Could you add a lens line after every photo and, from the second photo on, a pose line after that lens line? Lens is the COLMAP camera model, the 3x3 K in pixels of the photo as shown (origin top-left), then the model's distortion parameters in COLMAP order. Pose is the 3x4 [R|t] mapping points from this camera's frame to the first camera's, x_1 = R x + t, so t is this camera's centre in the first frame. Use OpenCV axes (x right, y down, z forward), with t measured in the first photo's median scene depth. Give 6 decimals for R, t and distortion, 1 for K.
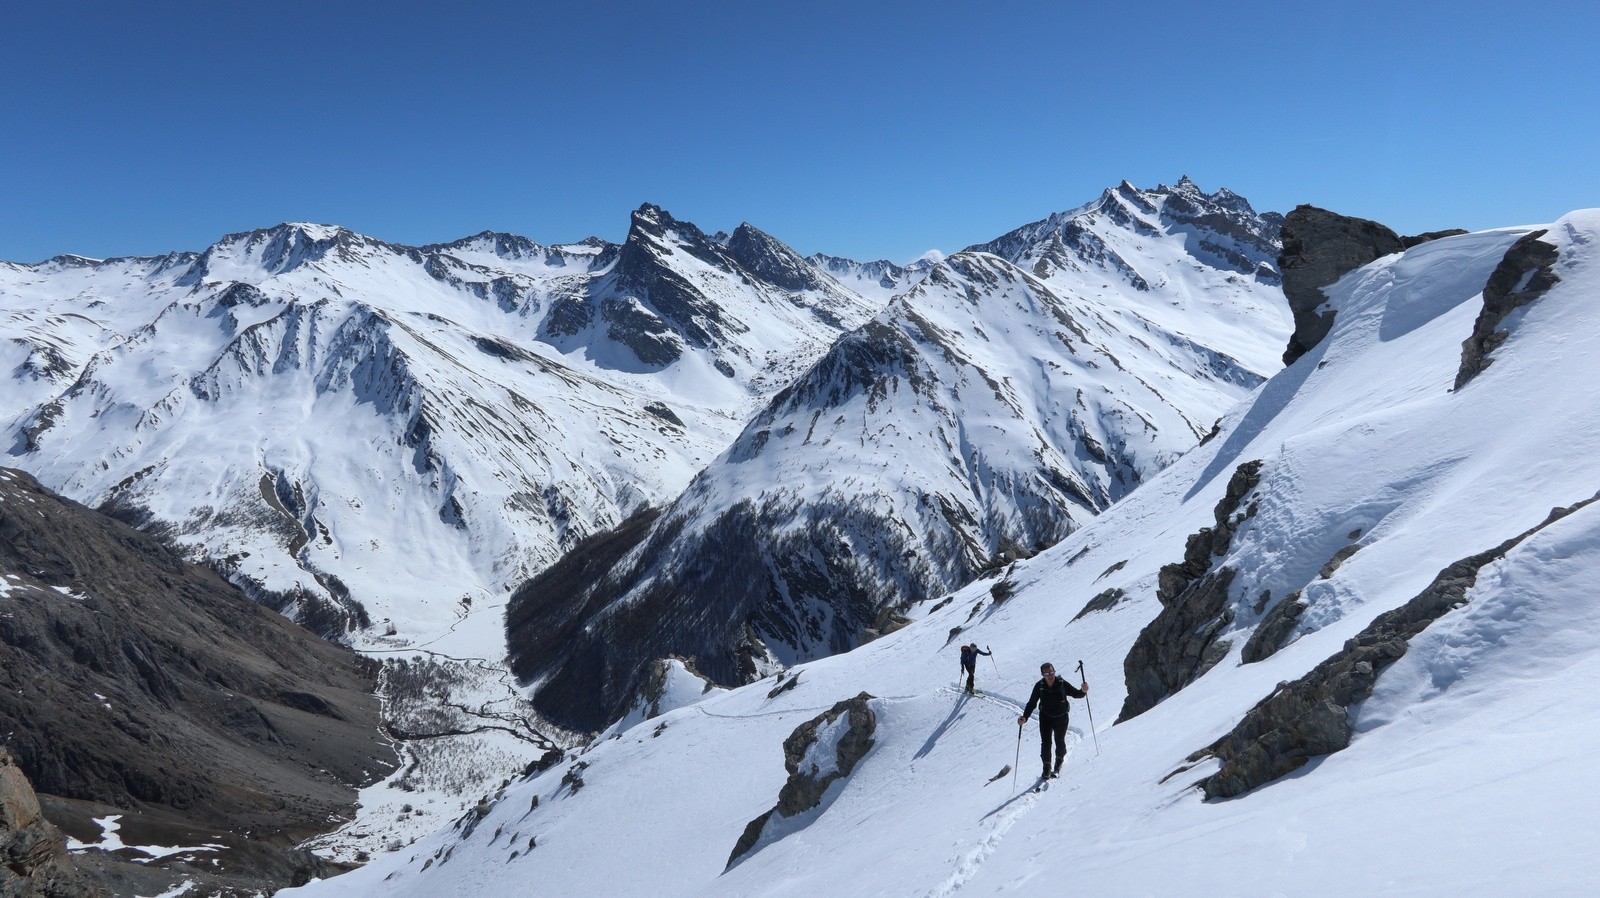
lens RADIAL K [[1131.0, 0, 796.5], [0, 1131.0, 428.5], [0, 0, 1]] dist [-0.005031, -0.001790]
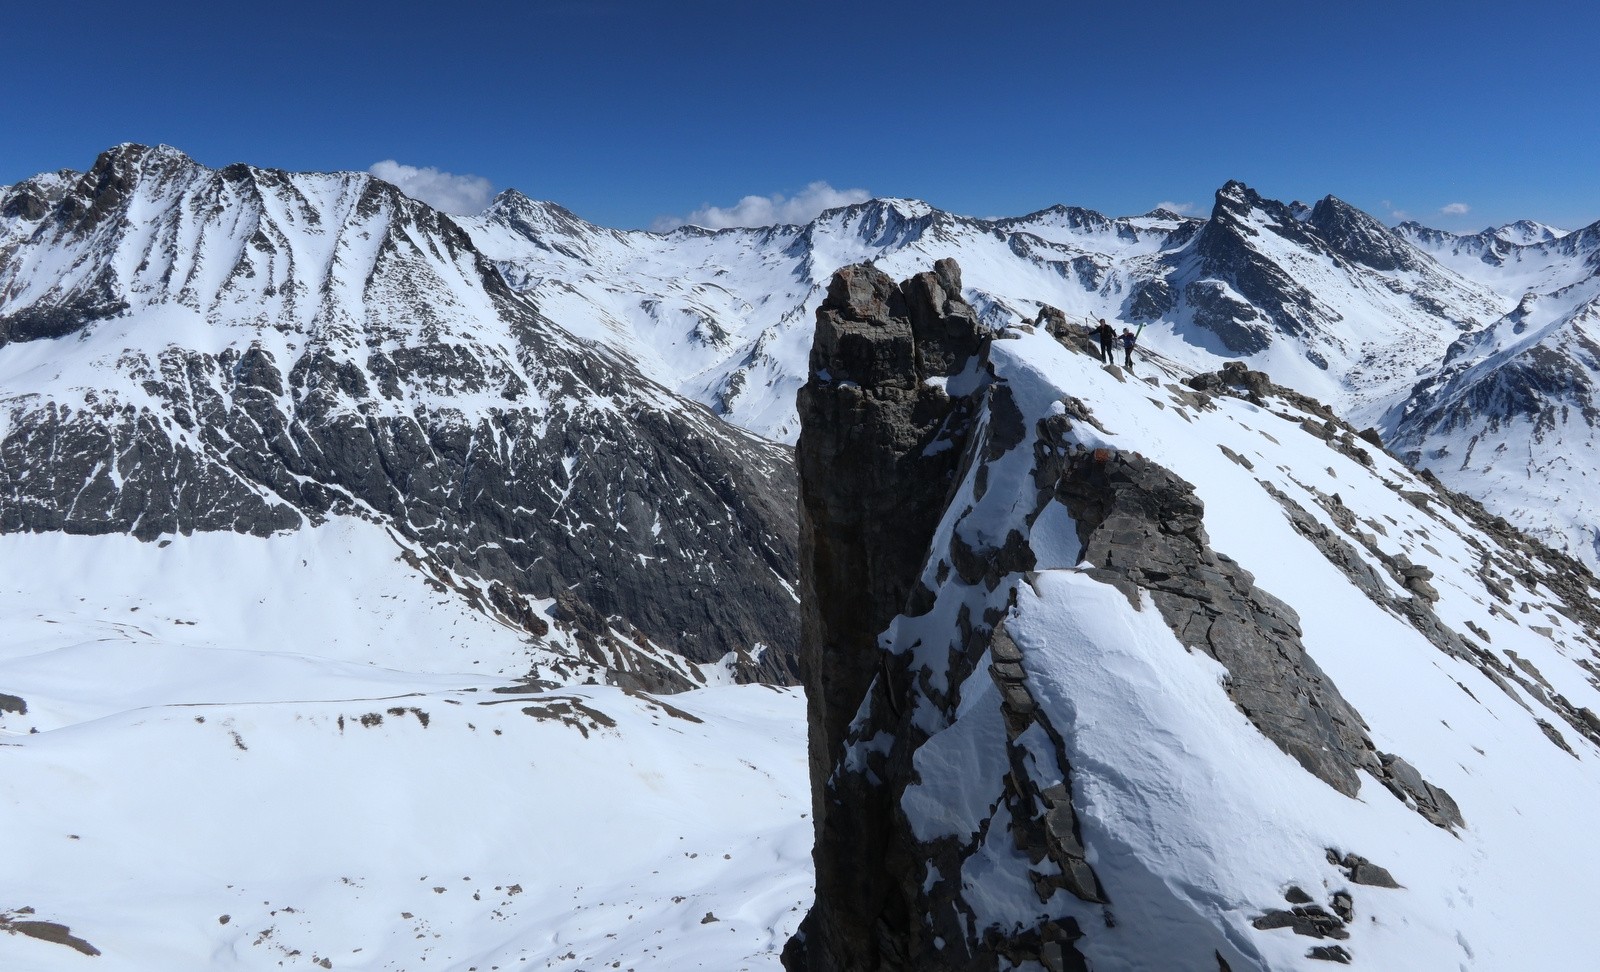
lens RADIAL K [[1221.3, 0, 804.3], [0, 1221.3, 439.4], [0, 0, 1]] dist [-0.017039, 0.004420]
pose [[0.925953, 0.073801, -0.370356, -0.096422], [-0.052988, 0.996407, 0.066076, -0.037891], [0.373902, -0.041559, 0.926537, -0.166105]]
